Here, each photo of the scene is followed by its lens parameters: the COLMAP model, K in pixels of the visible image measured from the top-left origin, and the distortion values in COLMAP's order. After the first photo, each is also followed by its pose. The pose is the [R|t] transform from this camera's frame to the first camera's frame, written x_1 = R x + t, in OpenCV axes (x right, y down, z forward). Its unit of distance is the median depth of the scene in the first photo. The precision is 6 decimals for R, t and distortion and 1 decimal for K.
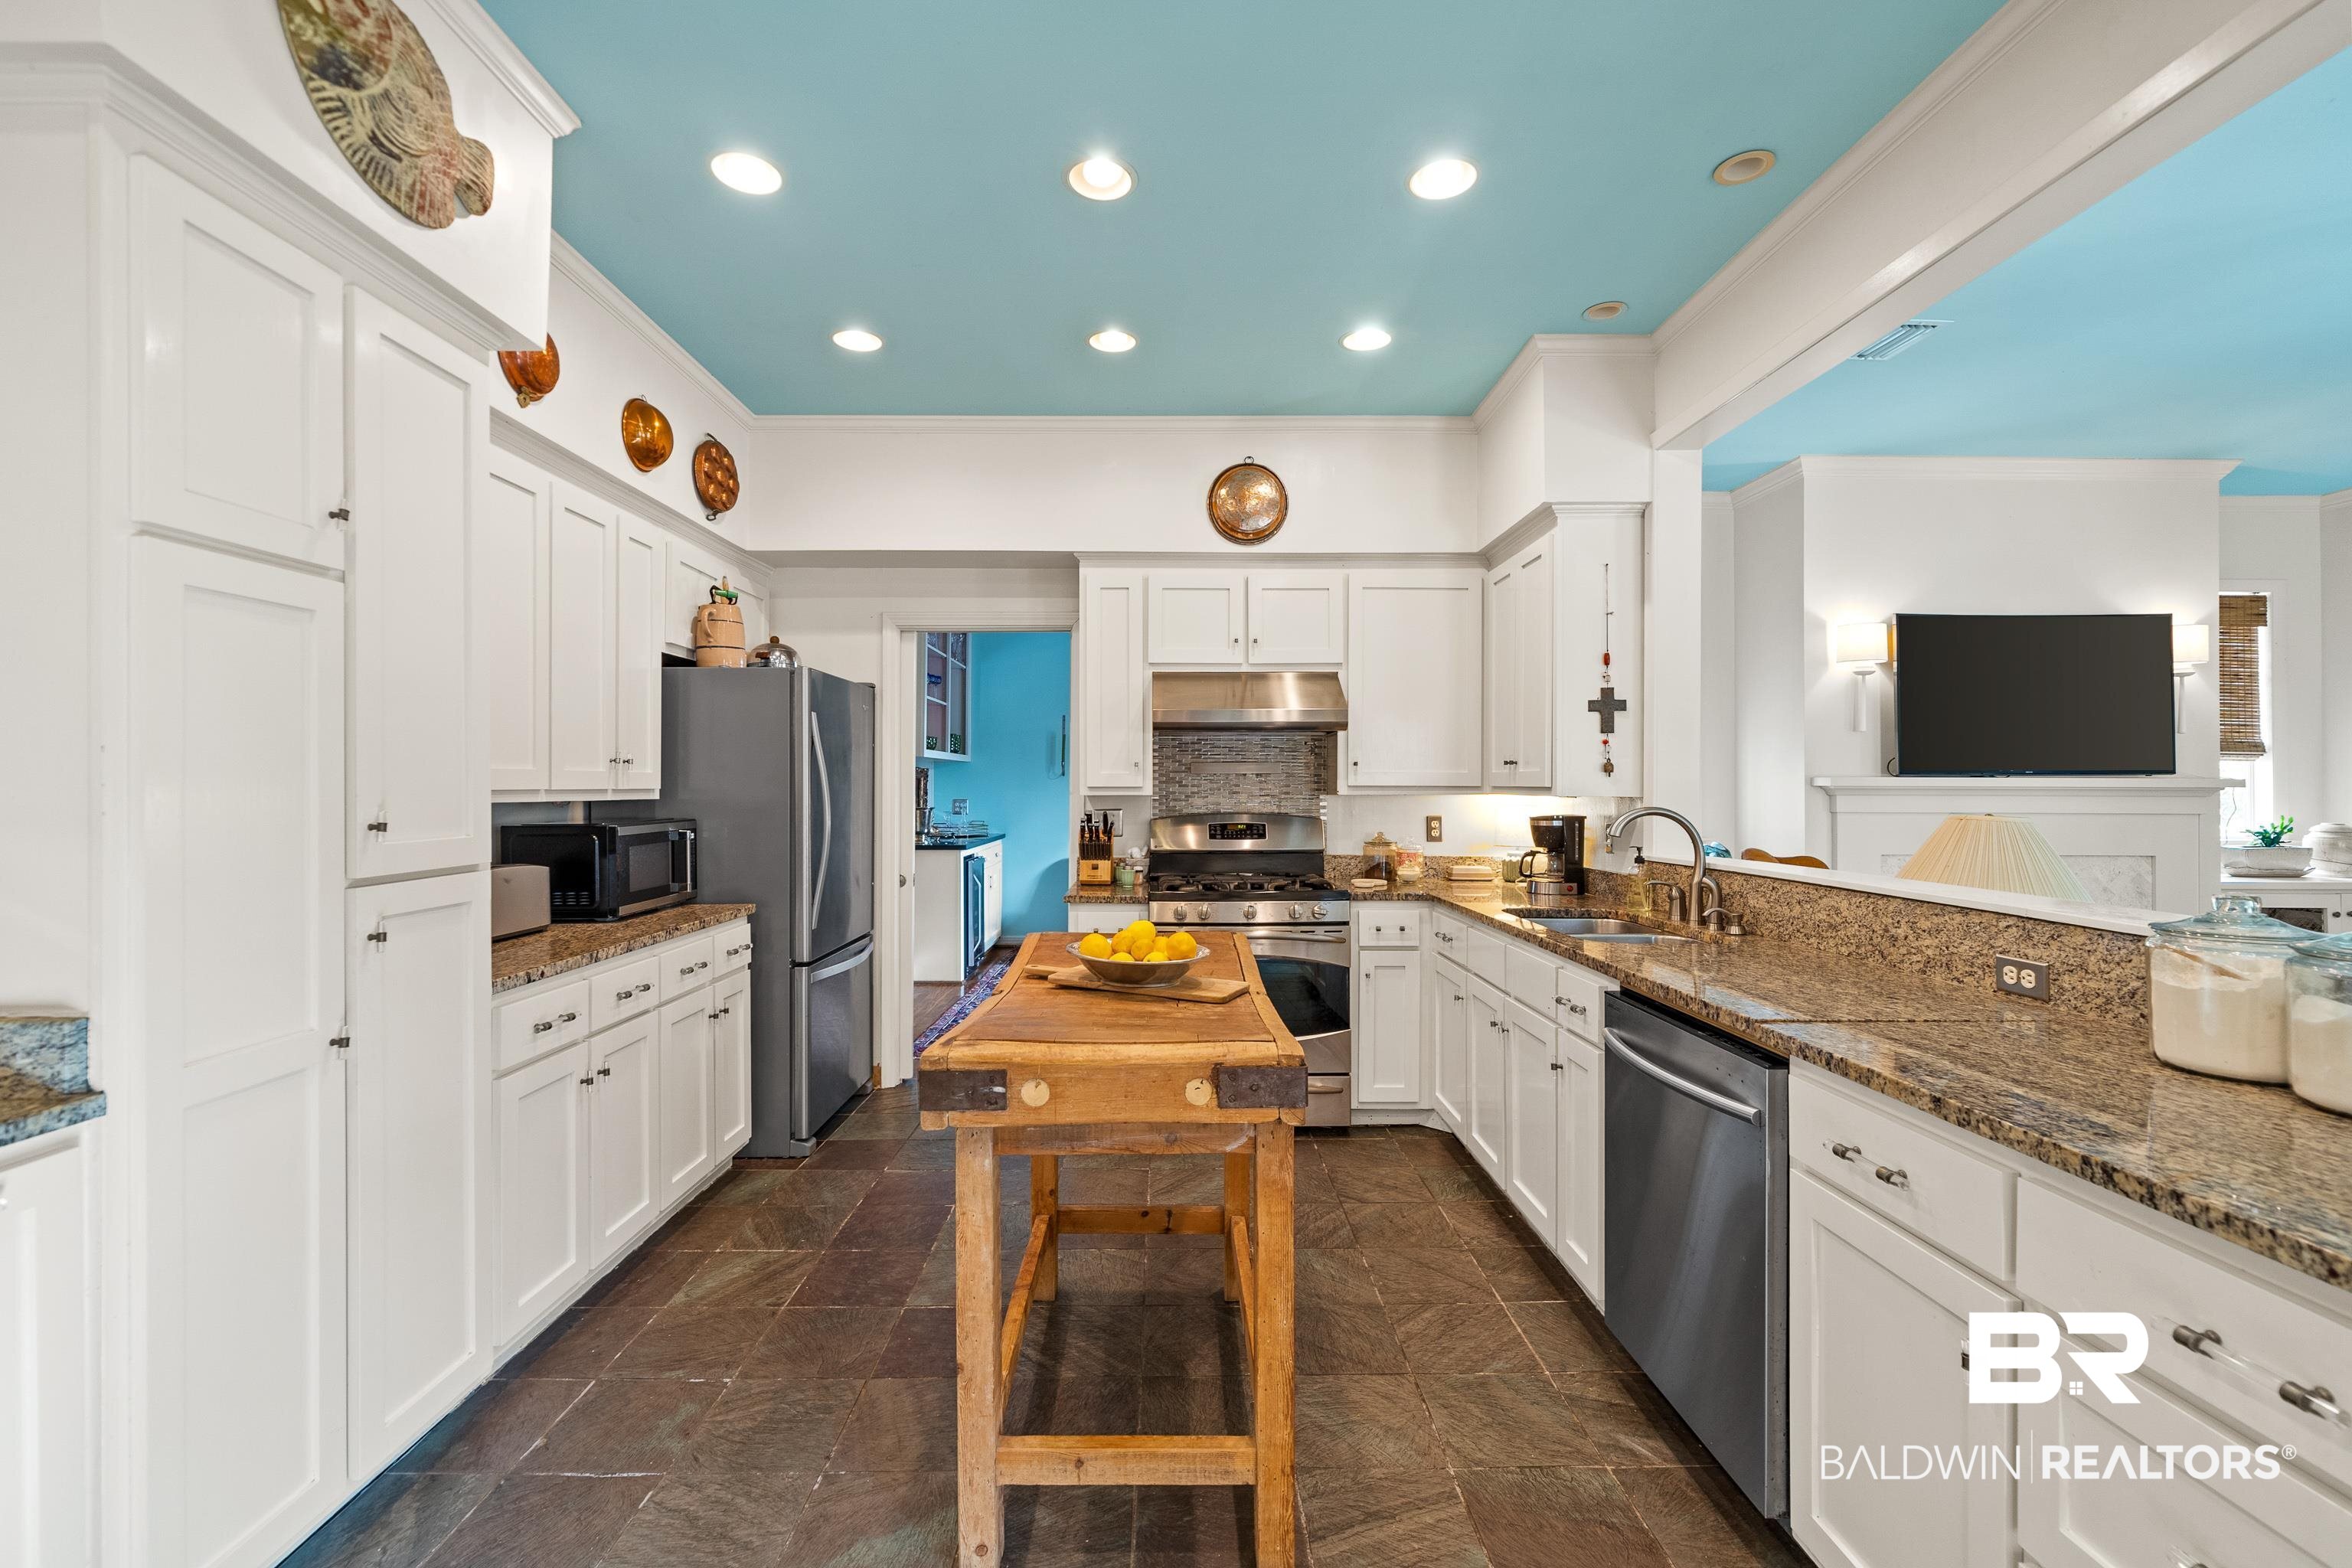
lens RADIAL K [[993.0, 0, 1164.2], [0, 993.0, 780.7], [0, 0, 1]] dist [-0.001000, -0.000146]
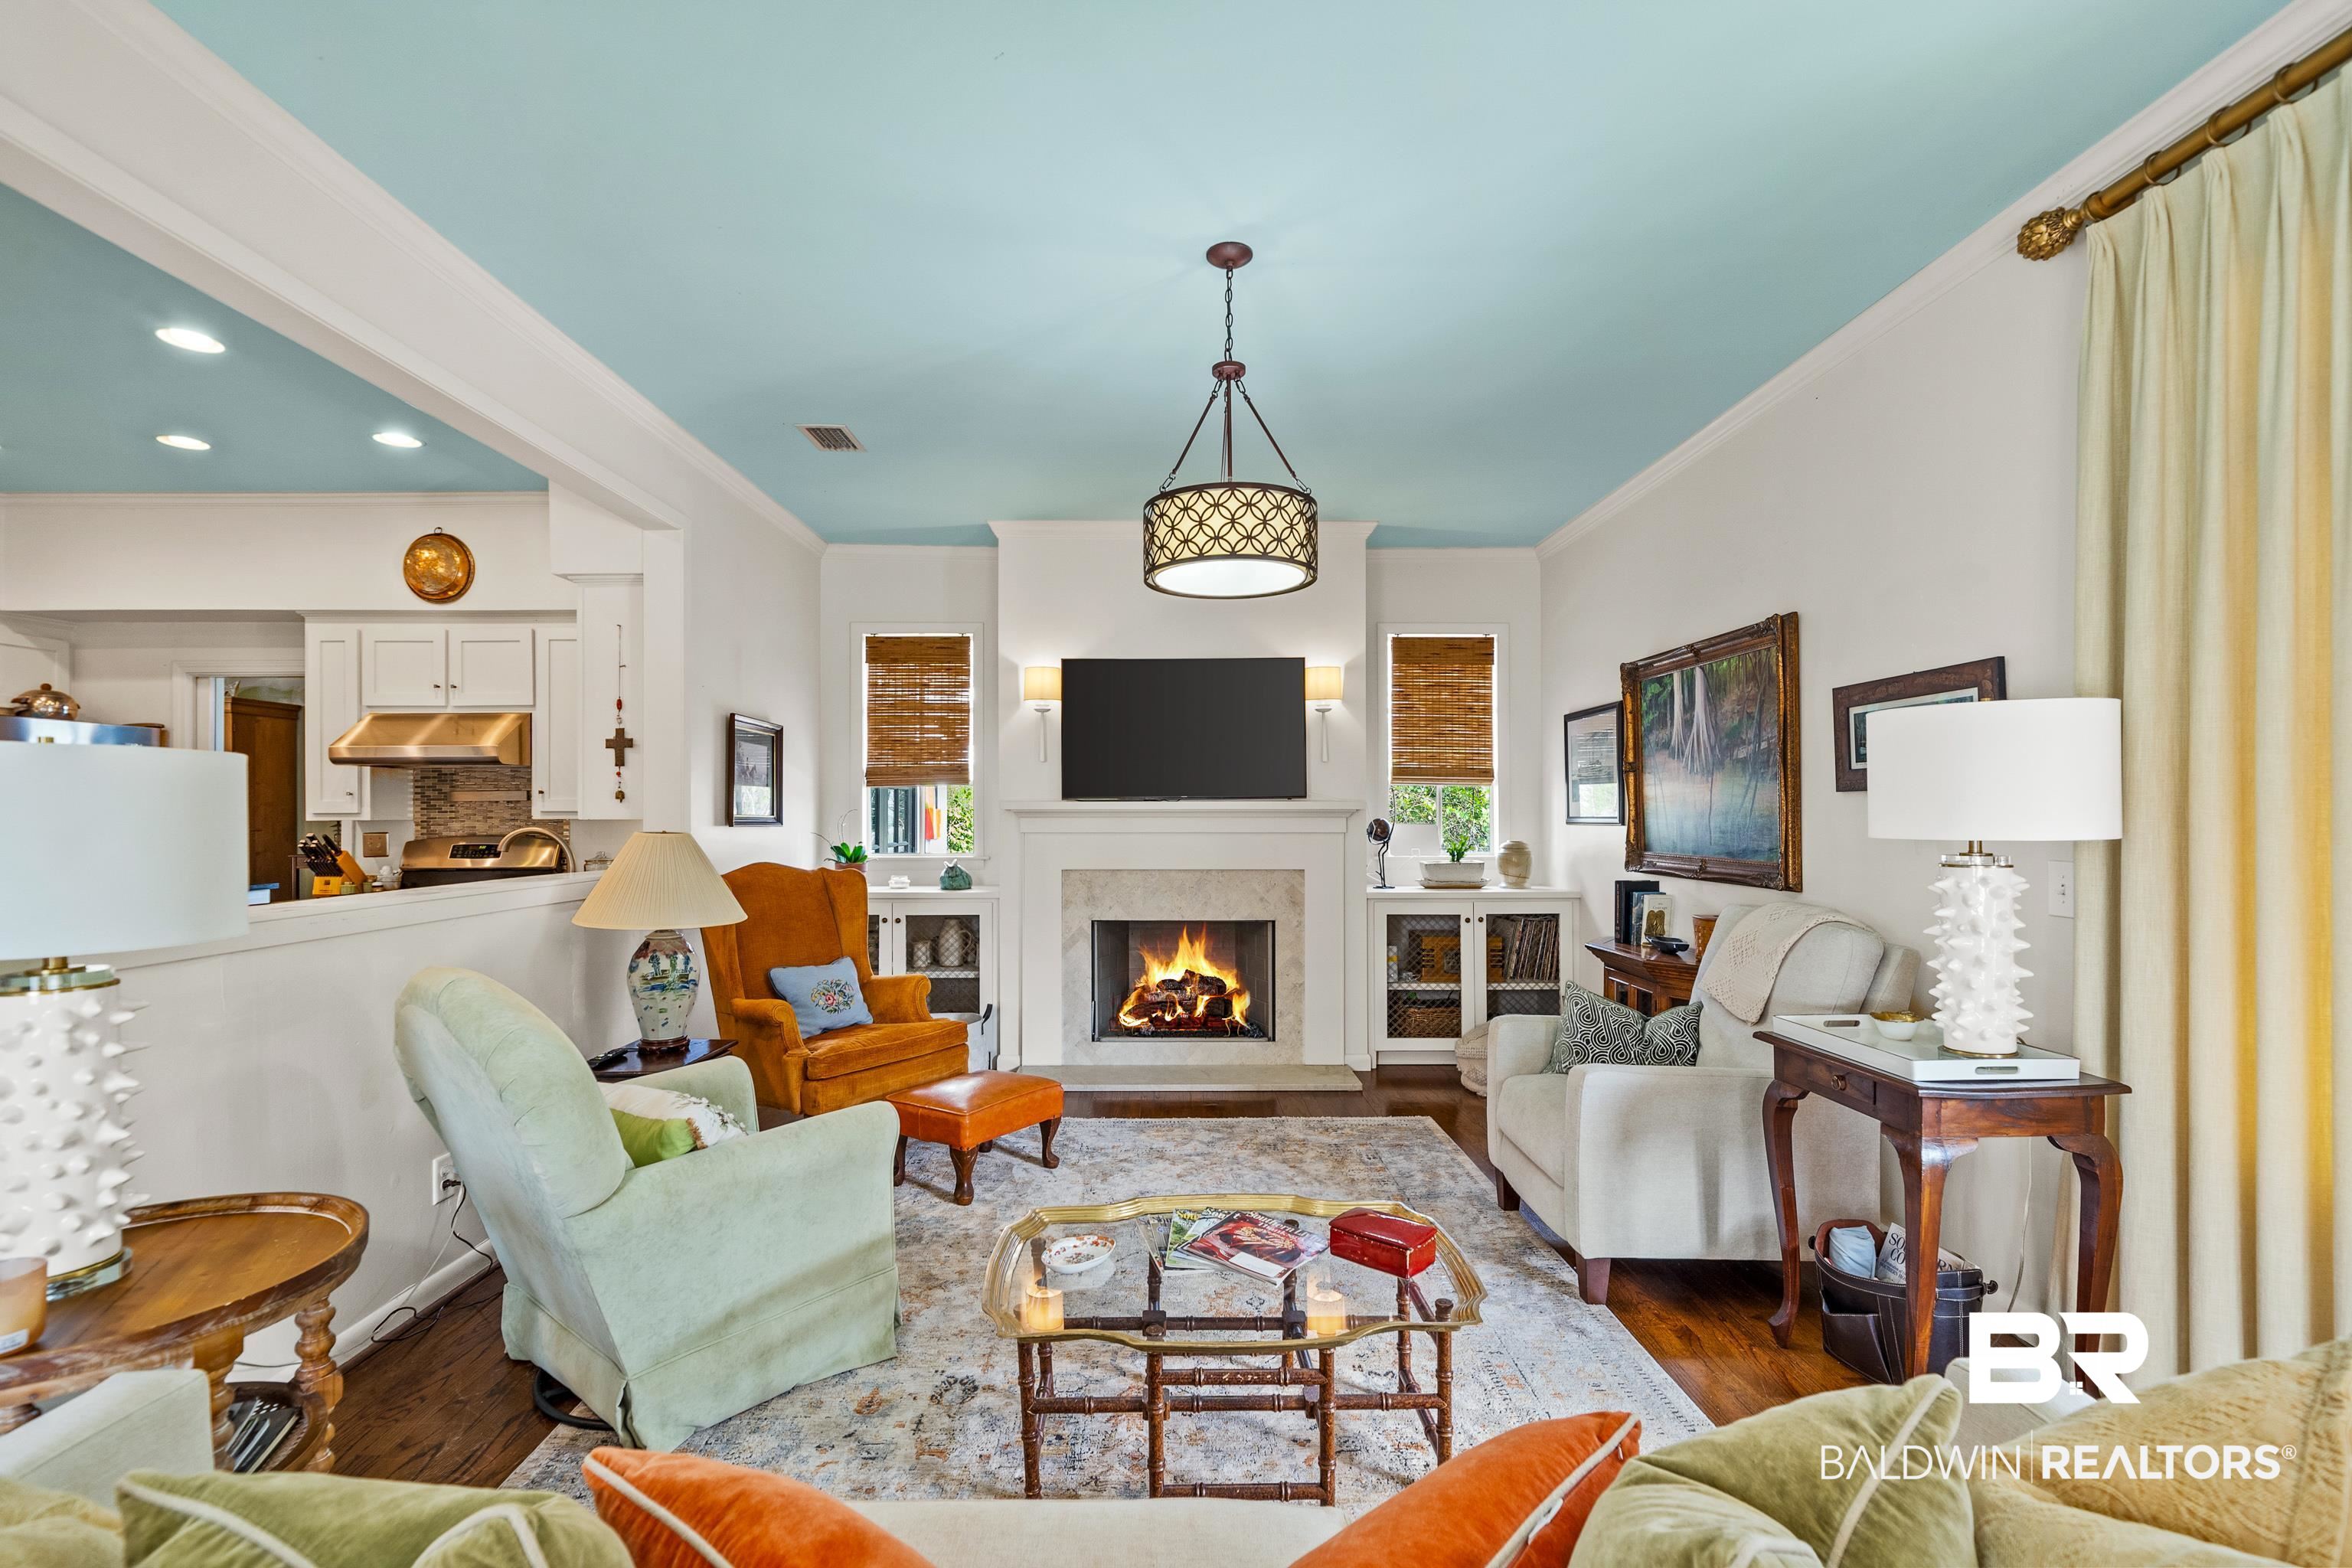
lens RADIAL K [[1030.1, 0, 1166.8], [0, 1030.1, 821.0], [0, 0, 1]] dist [0.003404, -0.000995]
pose [[0.999985, -0.003923, -0.003839, 1.128495], [0.003980, 0.999879, 0.015028, 0.001584], [0.003779, -0.015043, 0.999880, -0.246578]]
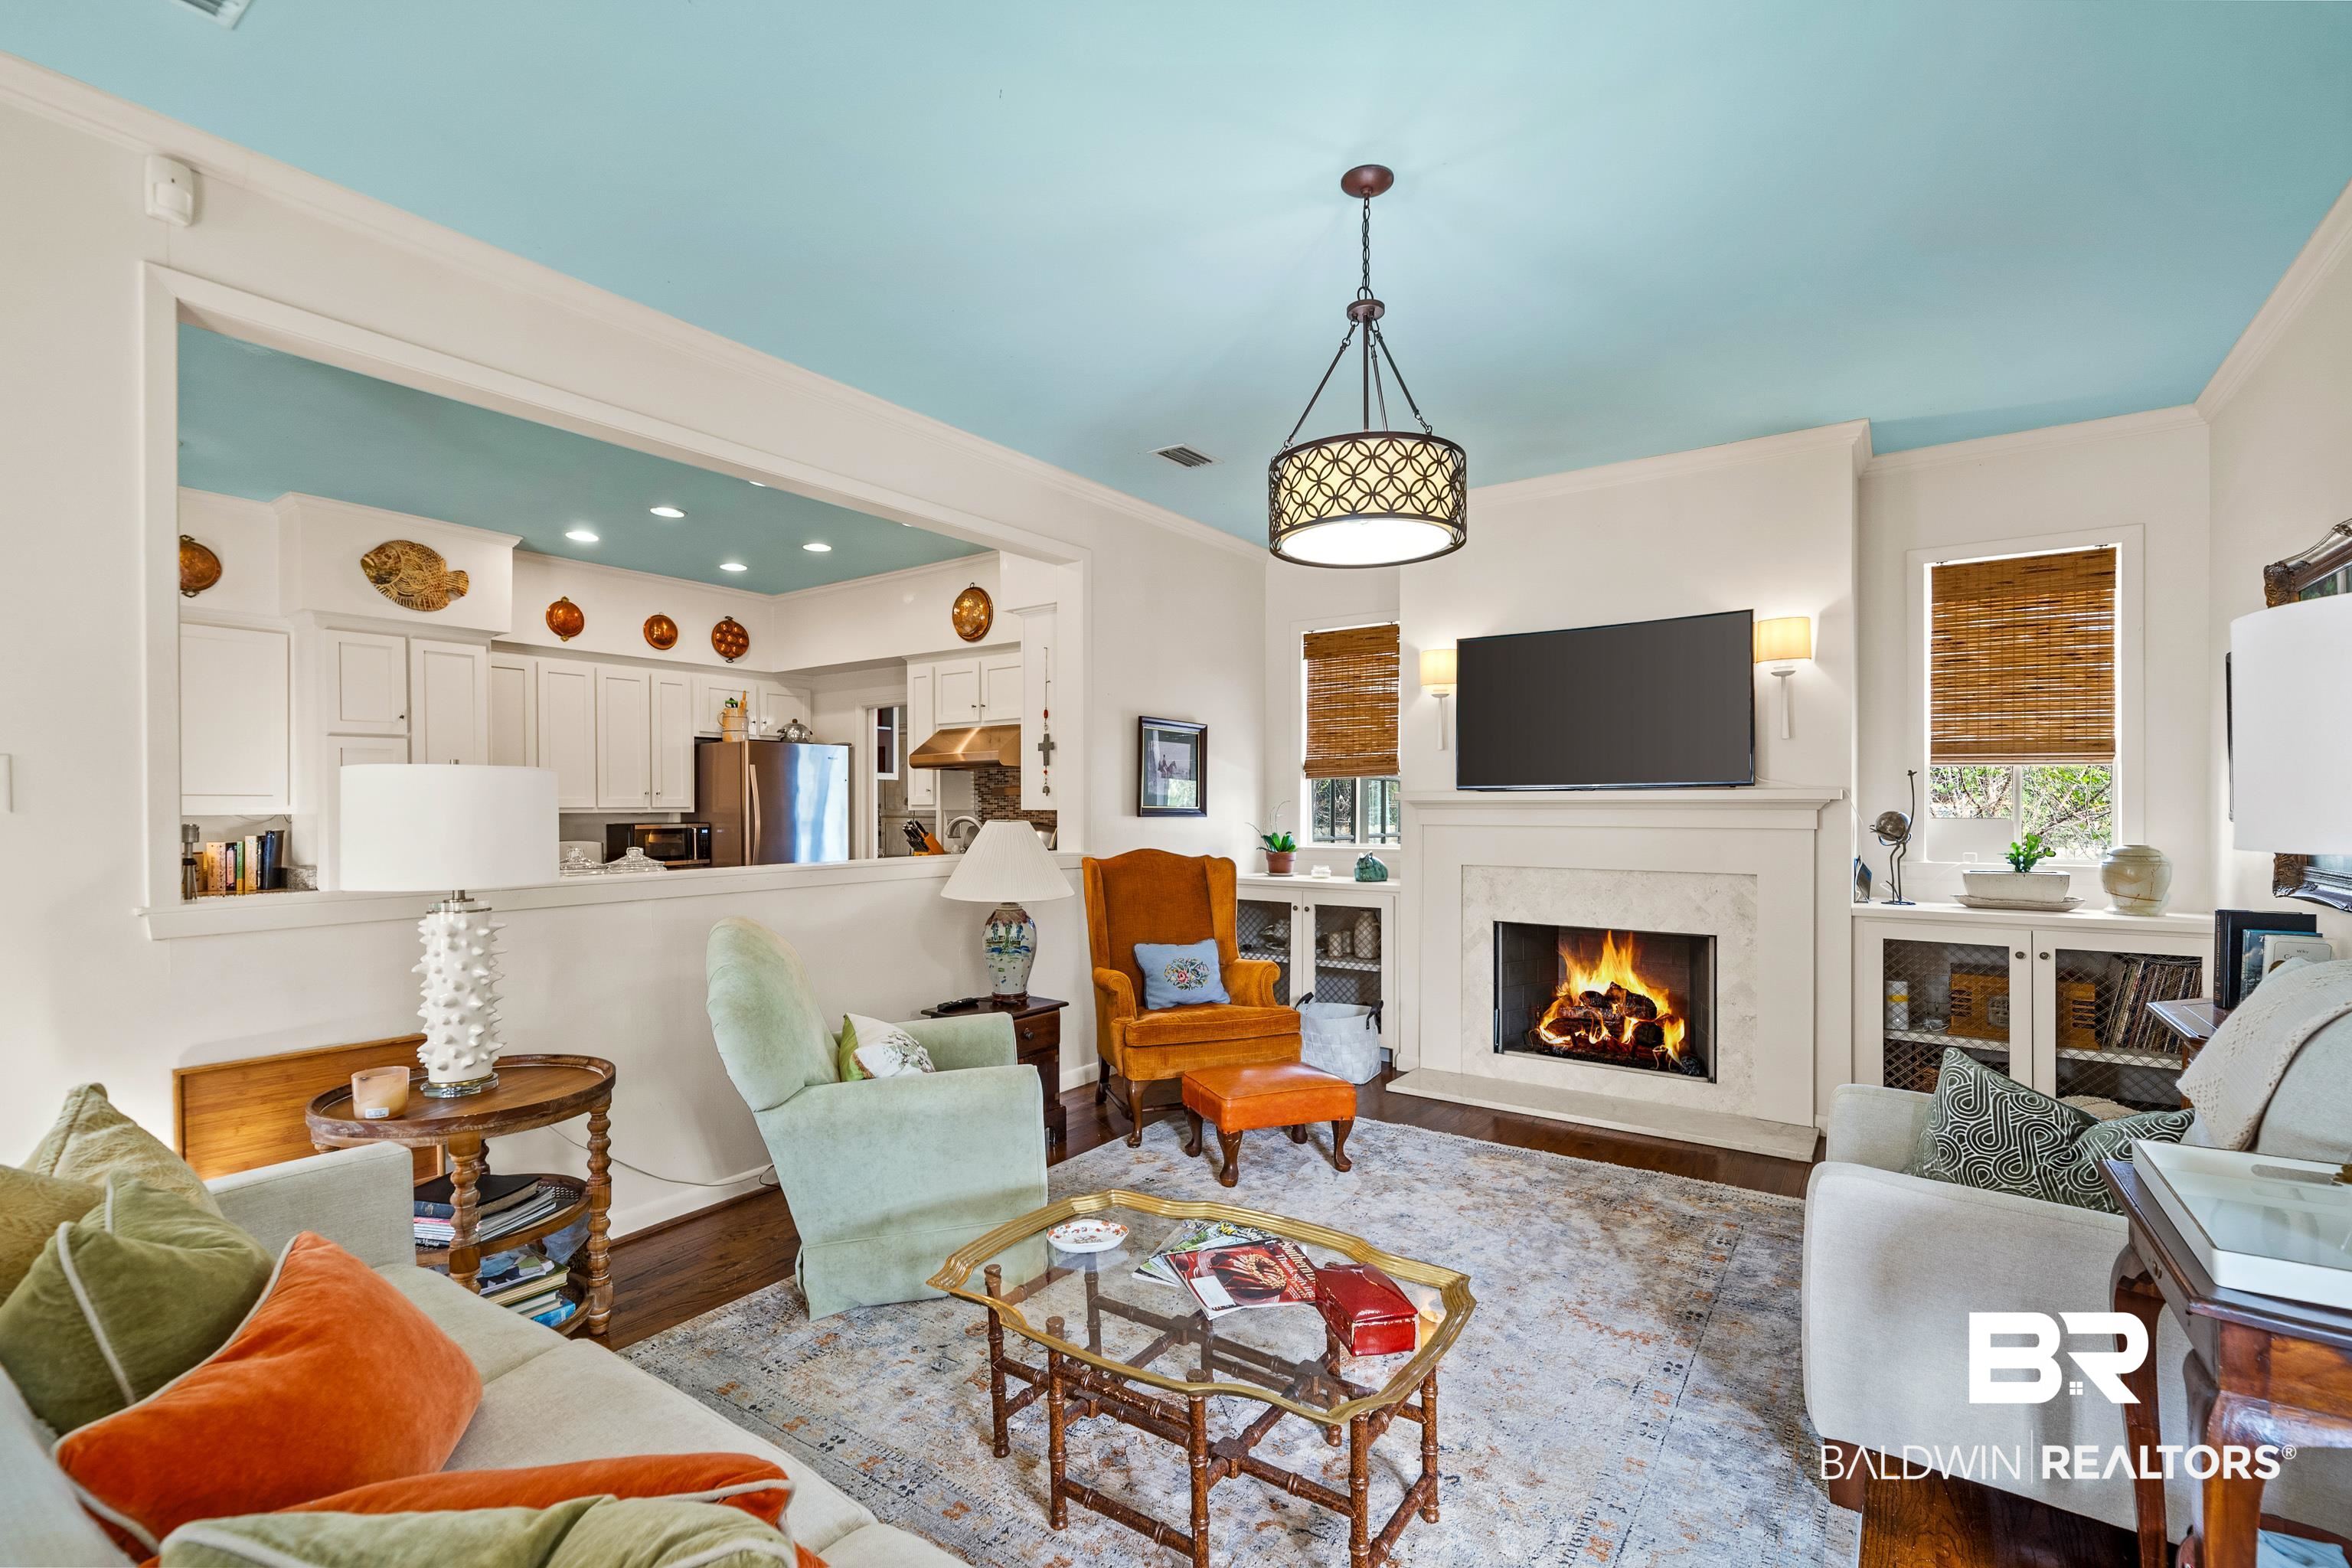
lens RADIAL K [[1030.1, 0, 1179.4], [0, 1030.1, 820.5], [0, 0, 1]] dist [0.003404, -0.000995]
pose [[0.815536, 0.004576, -0.578688, 1.487036], [0.008024, 0.999783, 0.019214, 0.003951], [0.578650, -0.020313, 0.815323, -0.107403]]
